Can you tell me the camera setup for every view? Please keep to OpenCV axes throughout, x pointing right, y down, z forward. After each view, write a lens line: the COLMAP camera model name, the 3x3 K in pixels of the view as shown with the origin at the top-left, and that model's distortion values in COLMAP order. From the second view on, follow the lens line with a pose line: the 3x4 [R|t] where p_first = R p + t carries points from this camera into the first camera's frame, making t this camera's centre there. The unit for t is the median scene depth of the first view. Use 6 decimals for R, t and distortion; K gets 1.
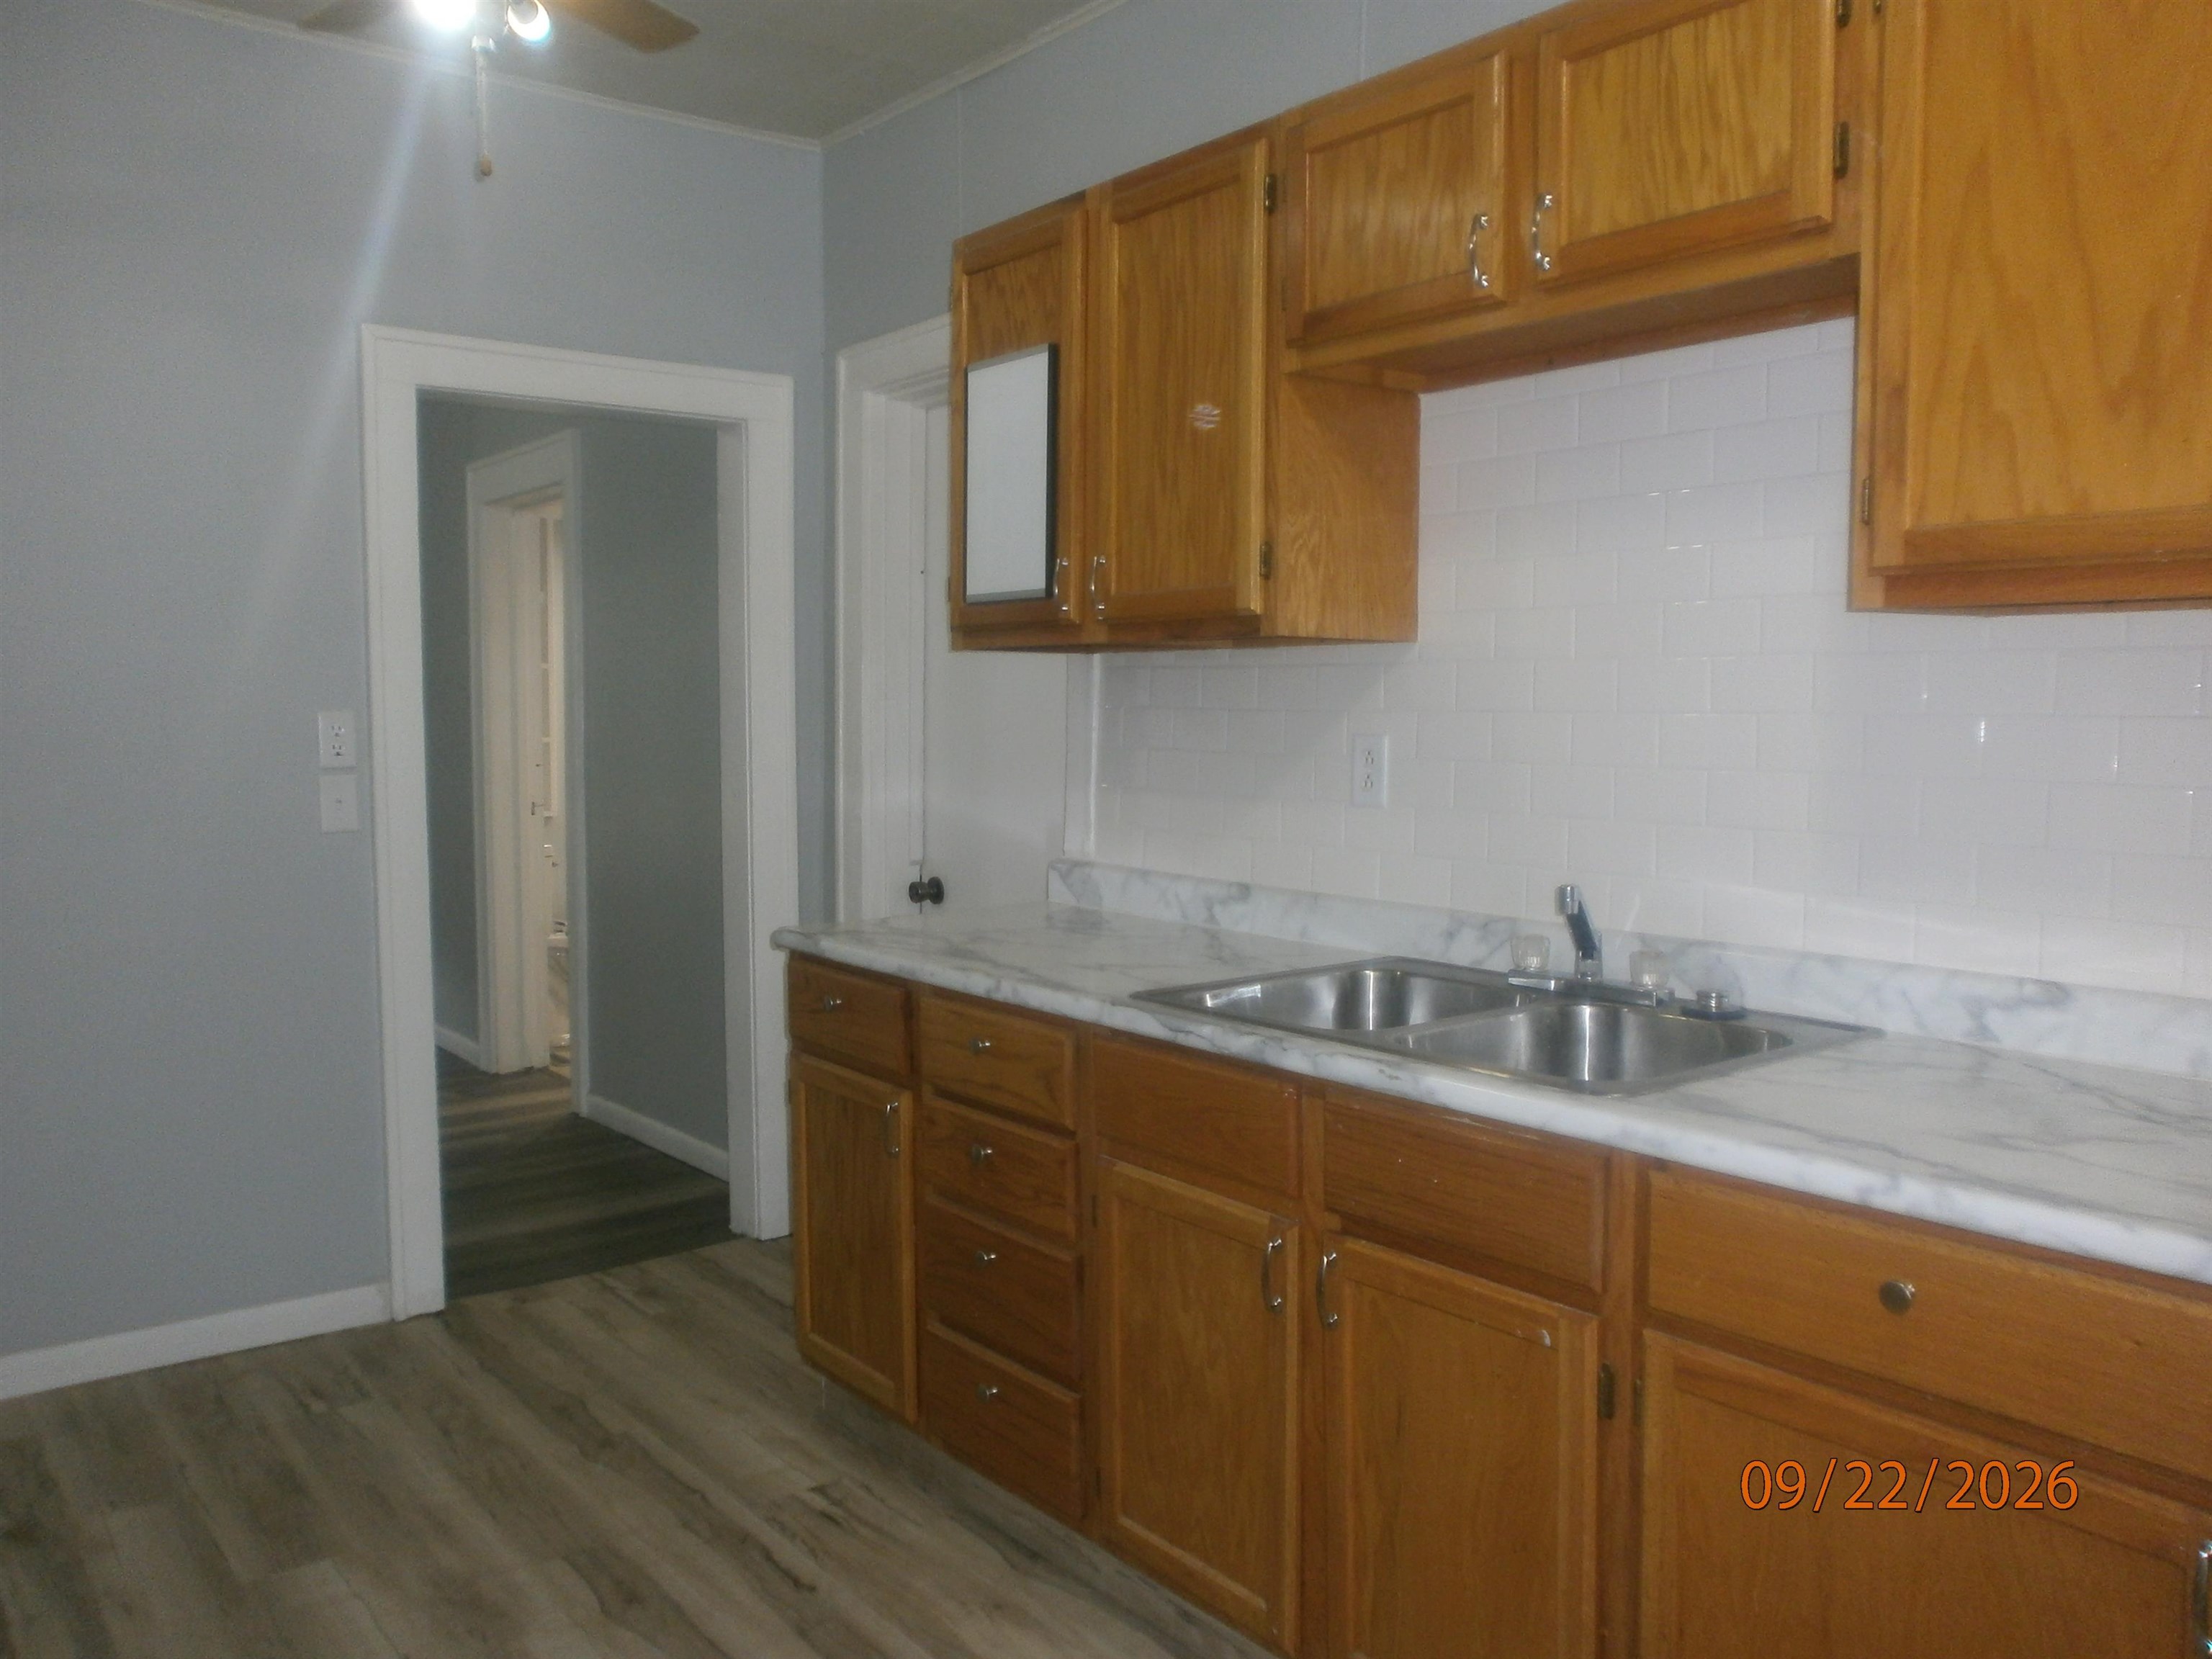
lens RADIAL K [[1795.4, 0, 1110.0], [0, 1795.4, 830.5], [0, 0, 1]] dist [-0.055180, 0.070051]
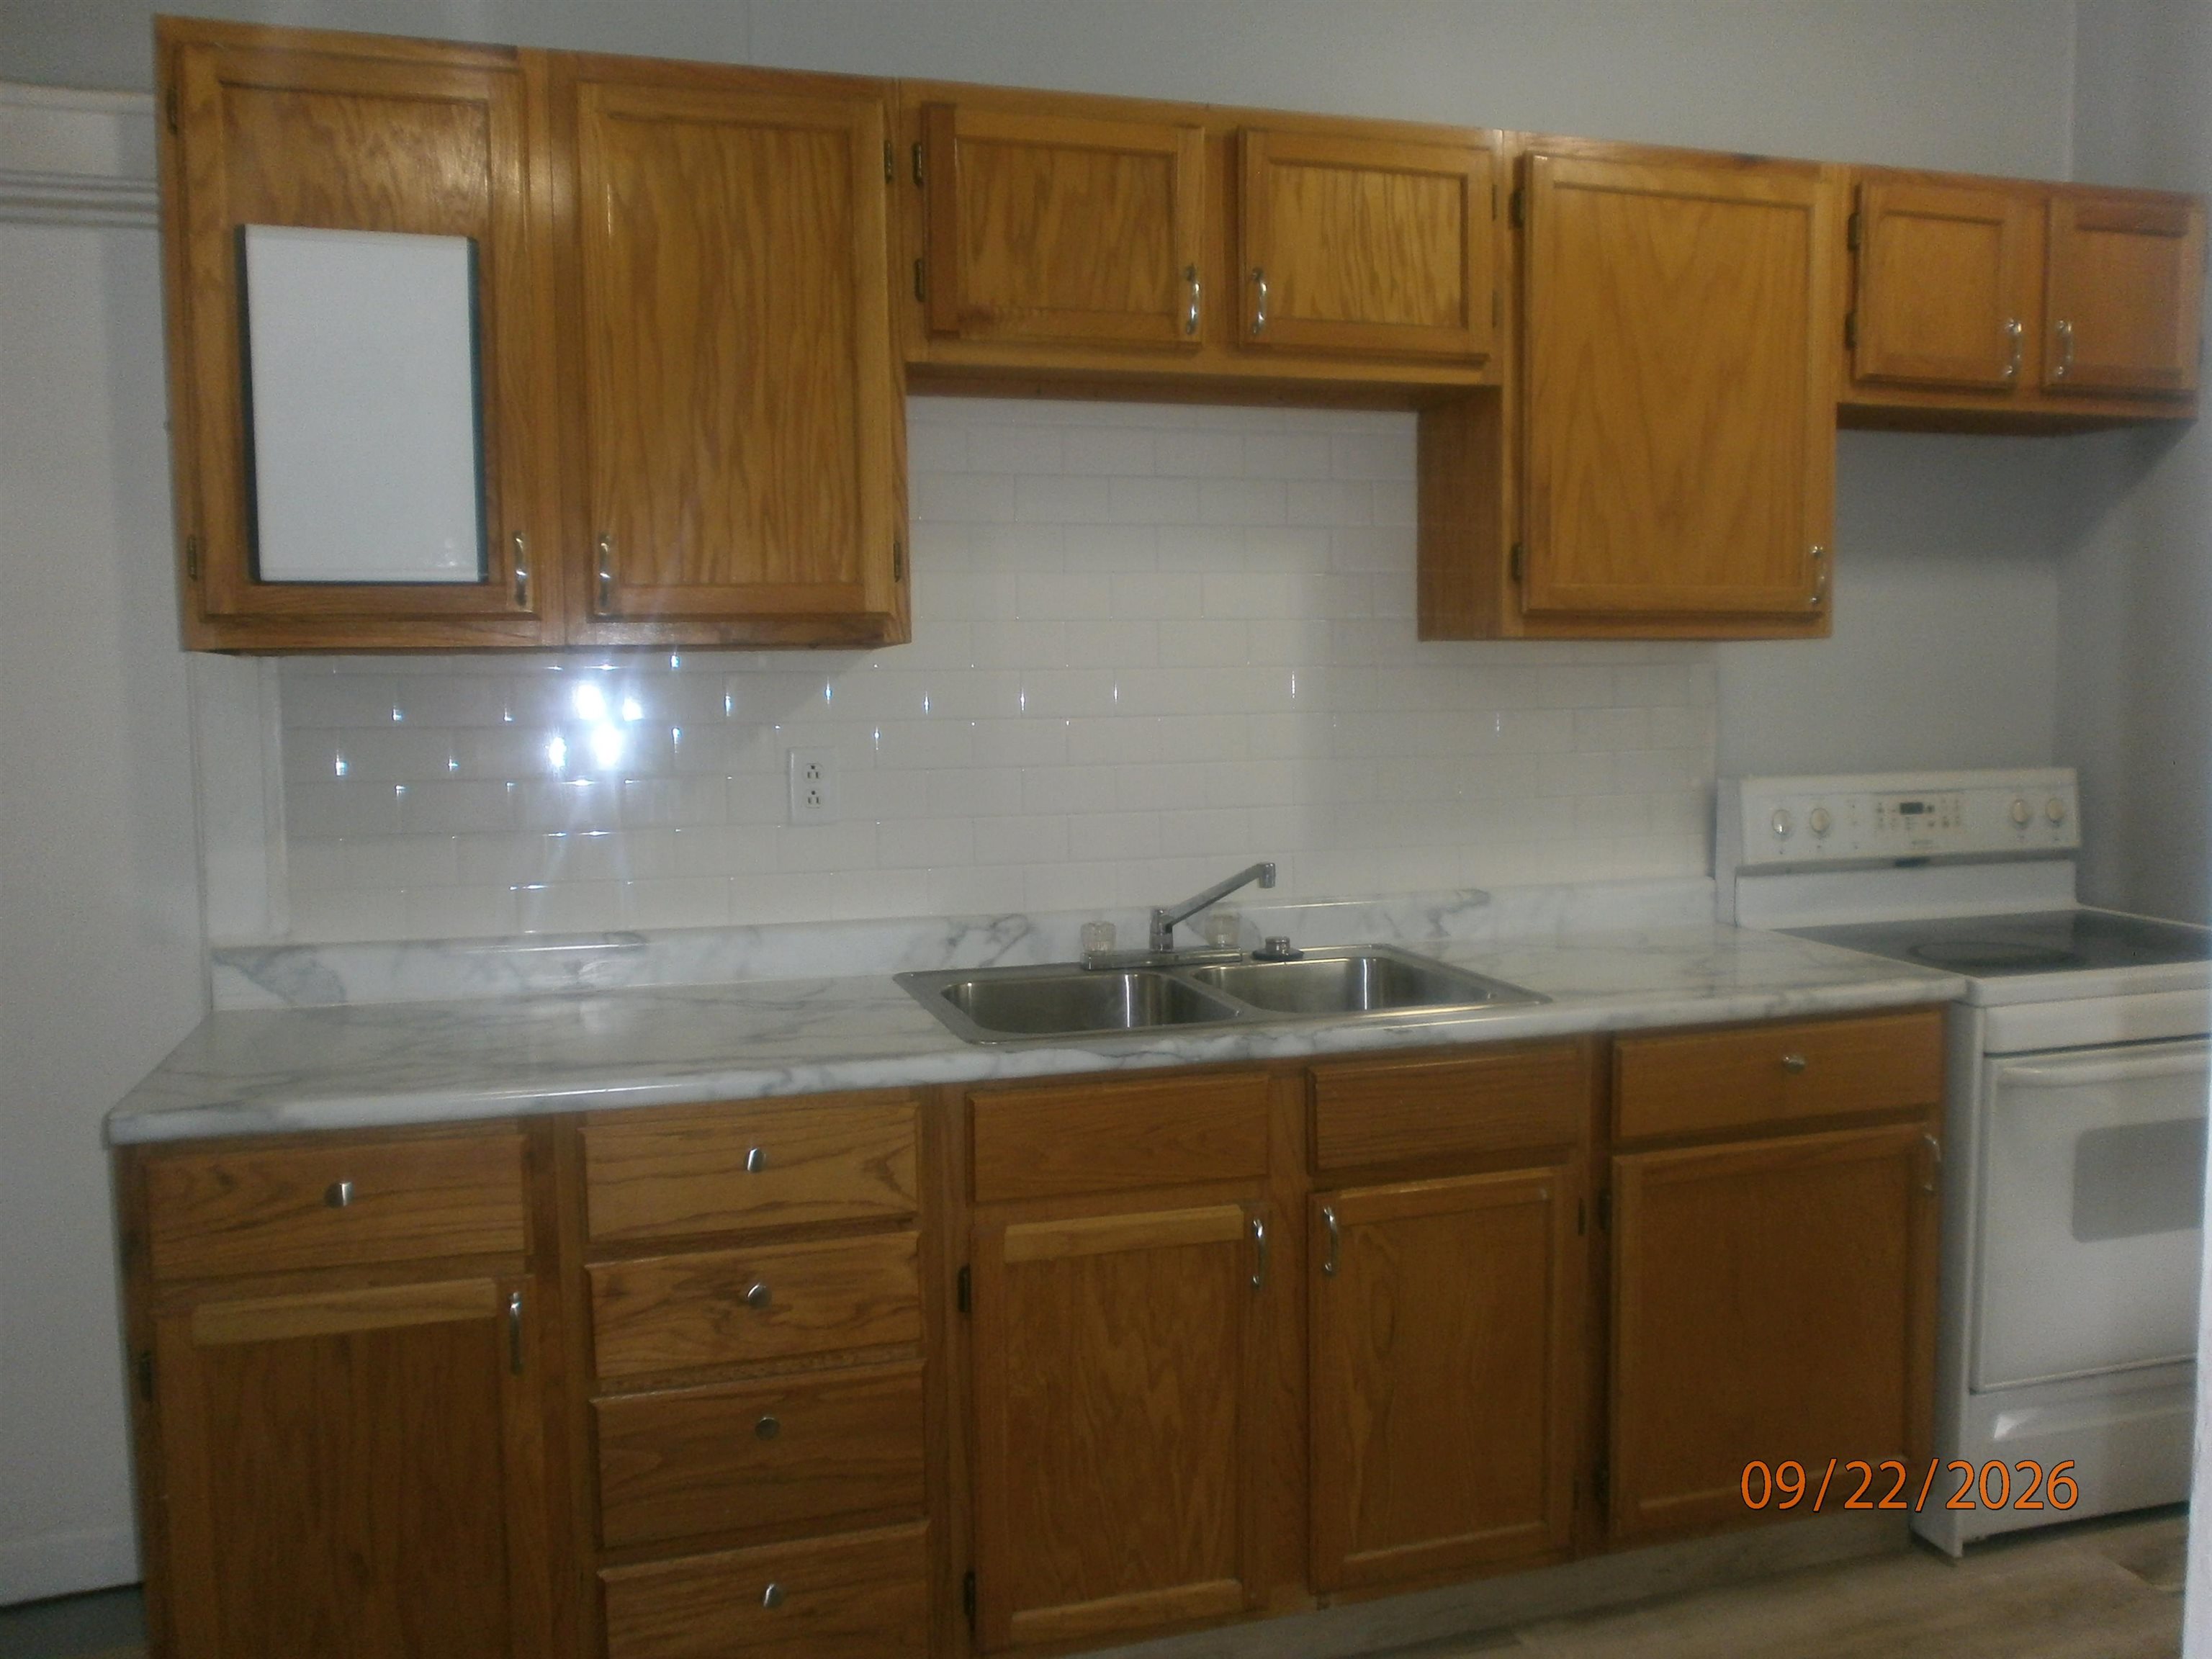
lens RADIAL K [[1795.4, 0, 1108.9], [0, 1795.4, 827.5], [0, 0, 1]] dist [-0.055180, 0.070051]
pose [[0.345959, -0.076833, 0.935099, -0.854148], [0.082254, 0.995288, 0.051347, -0.059766], [-0.934637, 0.059151, 0.350648, 0.664738]]
